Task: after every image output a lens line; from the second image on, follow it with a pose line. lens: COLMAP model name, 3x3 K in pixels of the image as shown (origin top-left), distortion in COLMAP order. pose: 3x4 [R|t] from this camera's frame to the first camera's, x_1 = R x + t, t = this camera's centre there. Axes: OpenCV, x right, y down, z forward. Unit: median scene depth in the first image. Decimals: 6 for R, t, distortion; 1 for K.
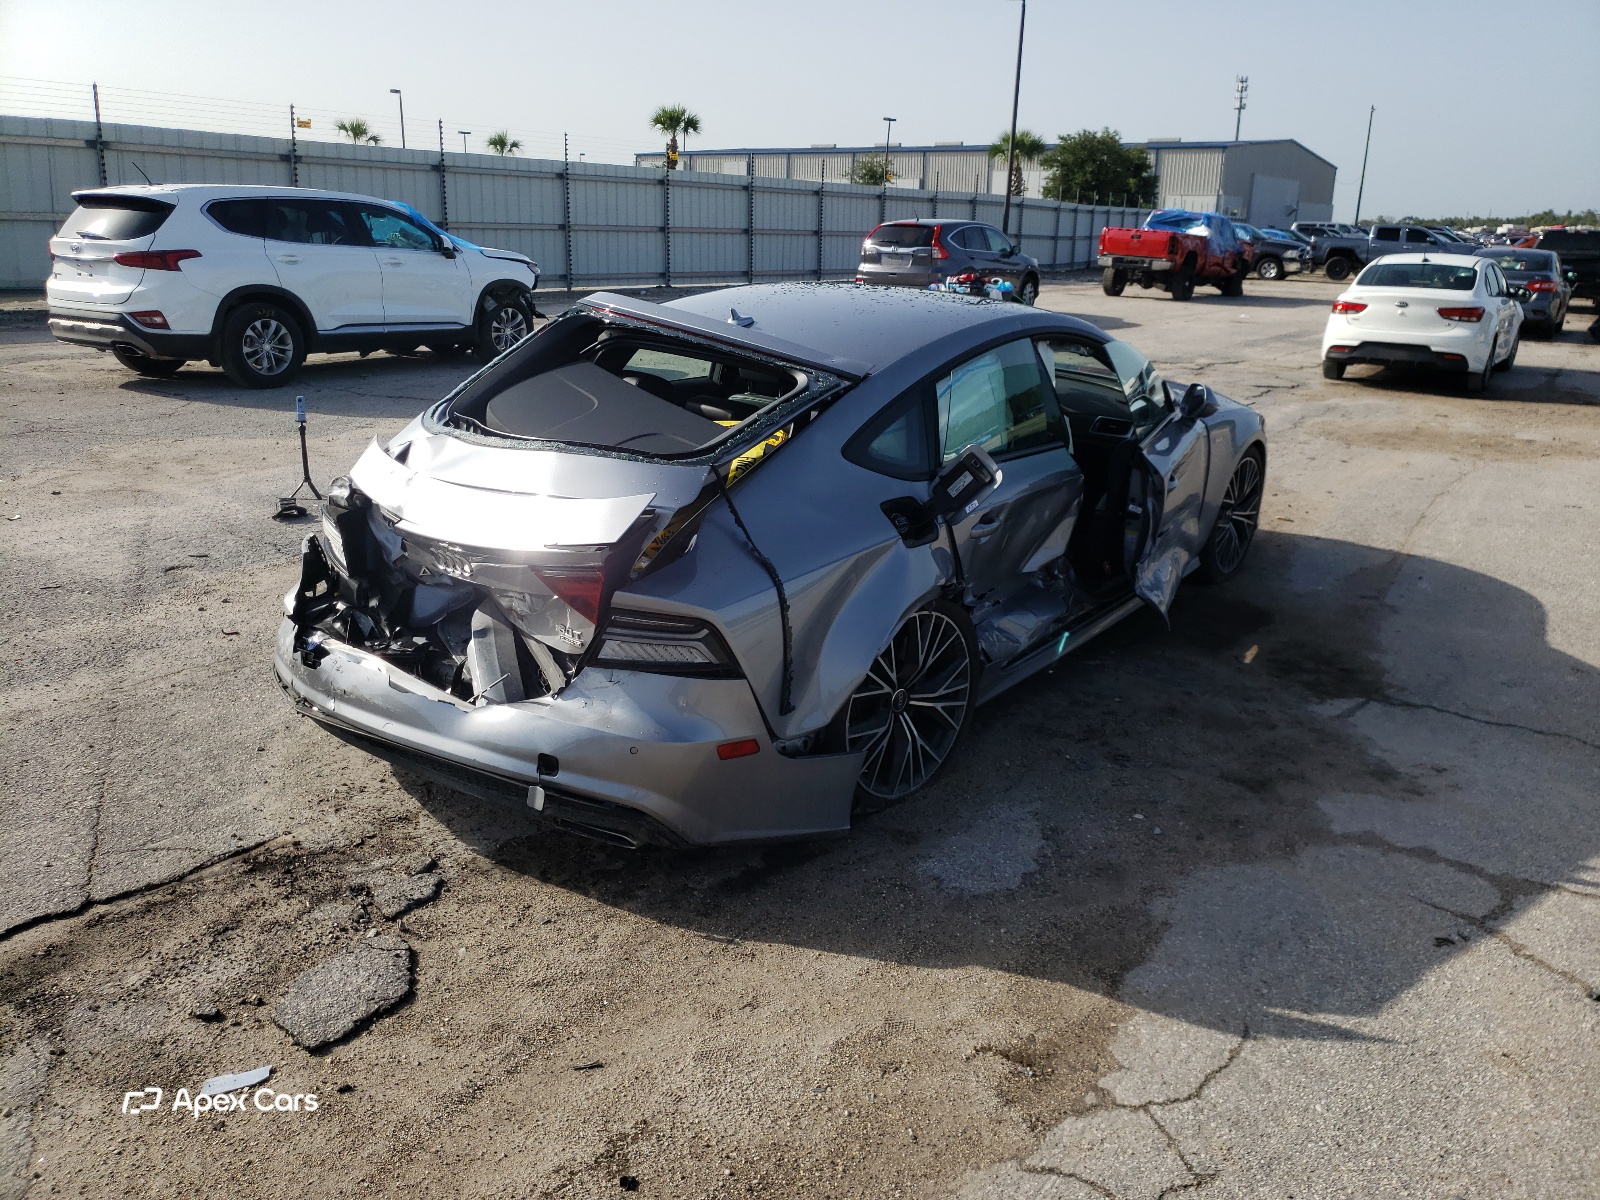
lens RADIAL K [[1301.1, 0, 900.8], [0, 1301.1, 605.3], [0, 0, 1]] dist [0.074627, -0.160152]
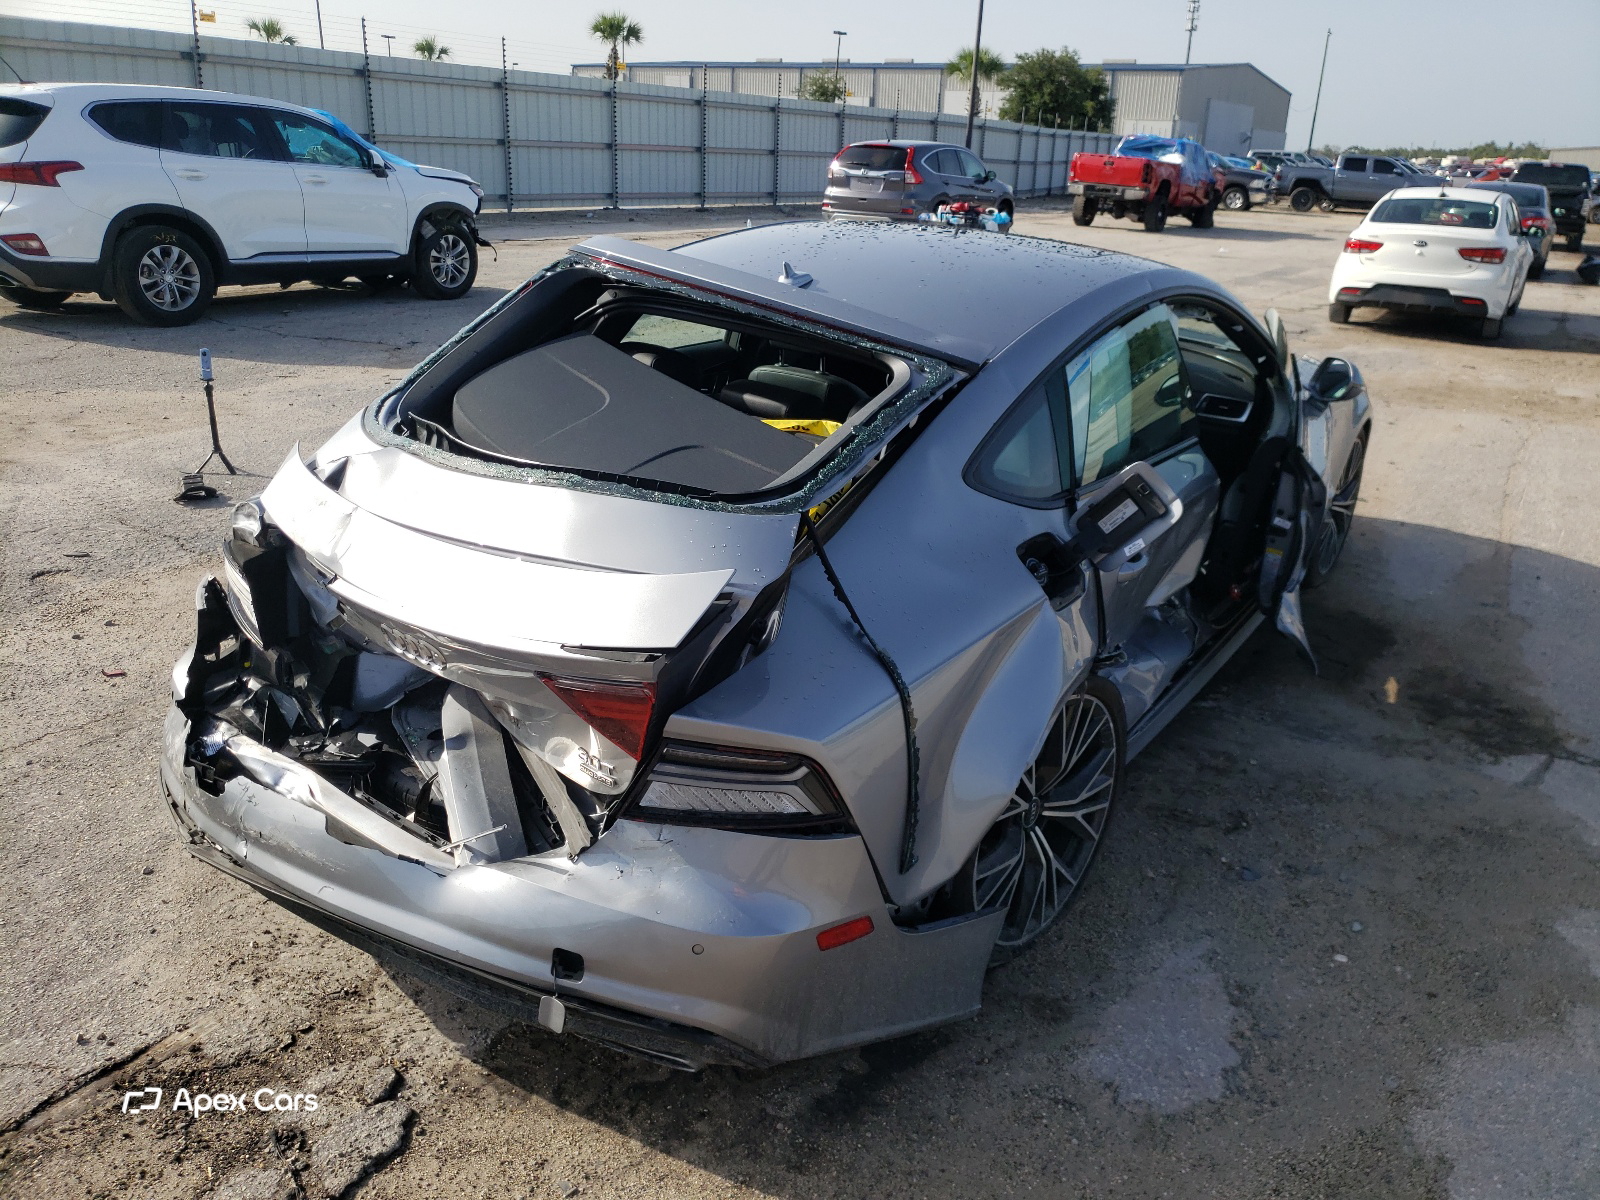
lens RADIAL K [[1214.4, 0, 865.6], [0, 1214.4, 598.7], [0, 0, 1]] dist [0.009423, 0.003486]
pose [[0.998889, 0.000393, 0.047132, -0.074084], [-0.003891, 0.997240, 0.074144, -0.057067], [-0.046973, -0.074245, 0.996133, 0.193689]]
